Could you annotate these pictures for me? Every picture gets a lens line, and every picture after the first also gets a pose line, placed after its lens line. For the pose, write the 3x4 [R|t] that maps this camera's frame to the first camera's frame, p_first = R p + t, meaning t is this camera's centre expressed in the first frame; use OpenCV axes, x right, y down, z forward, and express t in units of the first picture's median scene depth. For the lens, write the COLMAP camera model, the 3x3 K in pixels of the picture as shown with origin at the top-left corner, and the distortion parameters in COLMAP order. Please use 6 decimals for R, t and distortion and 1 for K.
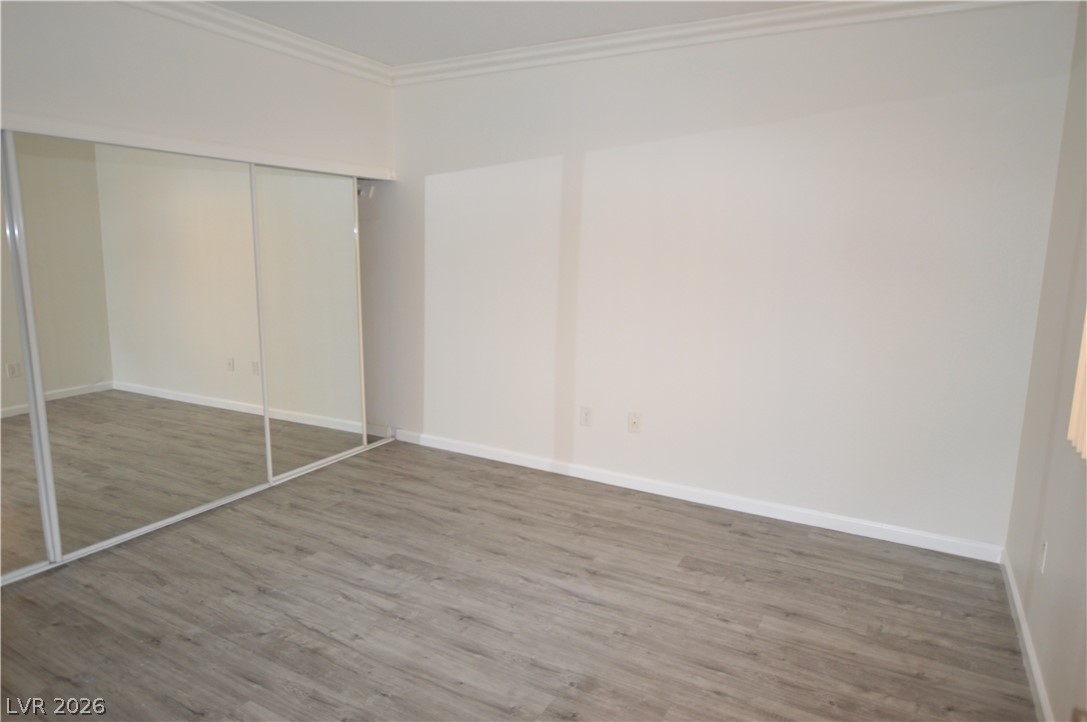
lens RADIAL K [[657.0, 0, 543.8], [0, 657.0, 367.1], [0, 0, 1]] dist [0.000892, 0.004637]
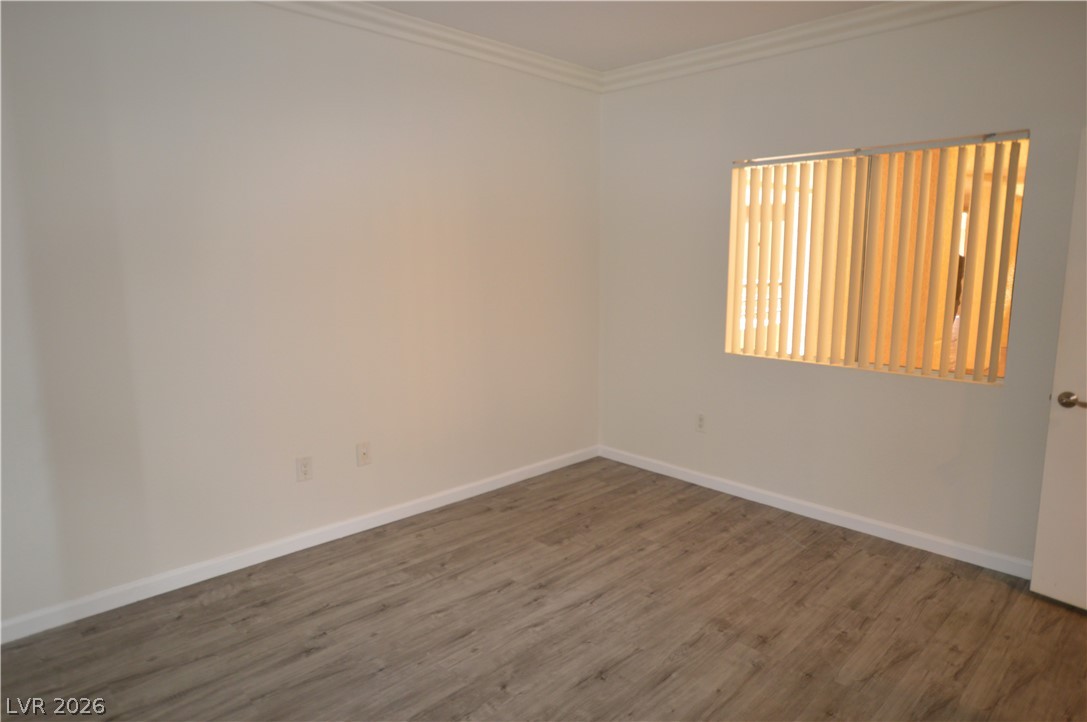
lens RADIAL K [[657.0, 0, 544.3], [0, 657.0, 352.2], [0, 0, 1]] dist [0.000892, 0.004637]
pose [[0.277070, -0.153575, 0.948497, -0.774282], [0.171252, 0.979232, 0.108526, -0.129698], [-0.945466, 0.132363, 0.297615, 0.638740]]
